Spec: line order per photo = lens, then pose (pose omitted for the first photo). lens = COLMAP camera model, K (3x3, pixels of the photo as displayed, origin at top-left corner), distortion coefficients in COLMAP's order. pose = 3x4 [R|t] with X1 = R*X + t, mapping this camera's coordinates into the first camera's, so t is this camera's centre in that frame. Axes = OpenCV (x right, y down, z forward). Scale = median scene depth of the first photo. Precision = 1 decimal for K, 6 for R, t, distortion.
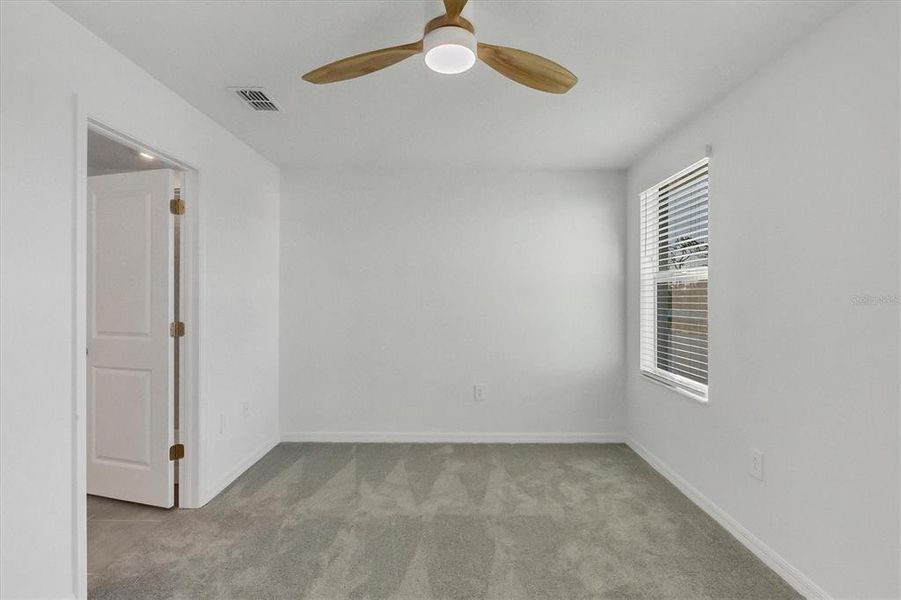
lens RADIAL K [[423.7, 0, 458.0], [0, 423.7, 298.5], [0, 0, 1]] dist [-0.001567, 0.012153]
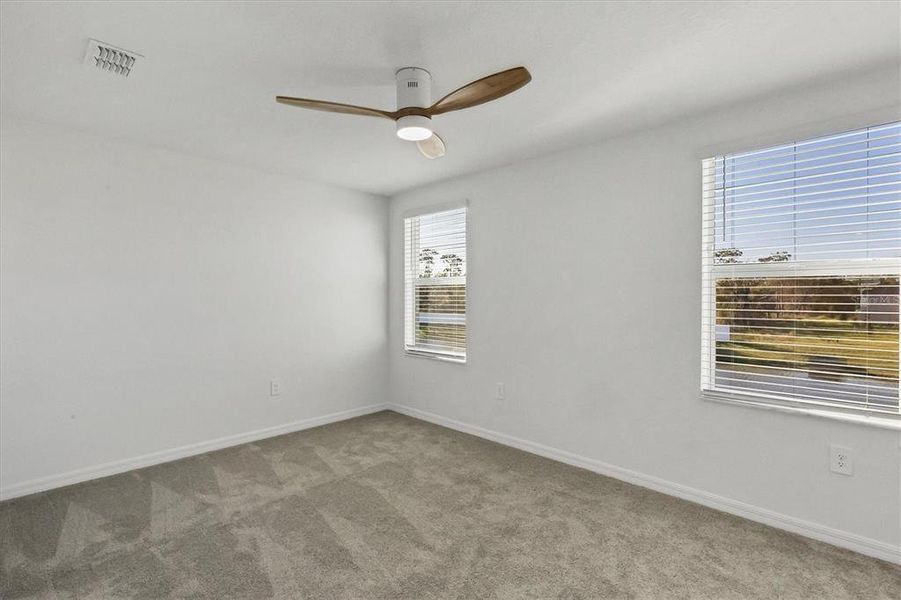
lens RADIAL K [[423.7, 0, 458.0], [0, 423.7, 298.5], [0, 0, 1]] dist [-0.001567, 0.012153]
pose [[0.696195, -0.007388, 0.717814, -0.494056], [0.006700, 0.999970, 0.003794, 0.001579], [-0.717821, 0.002168, 0.696224, -0.064125]]
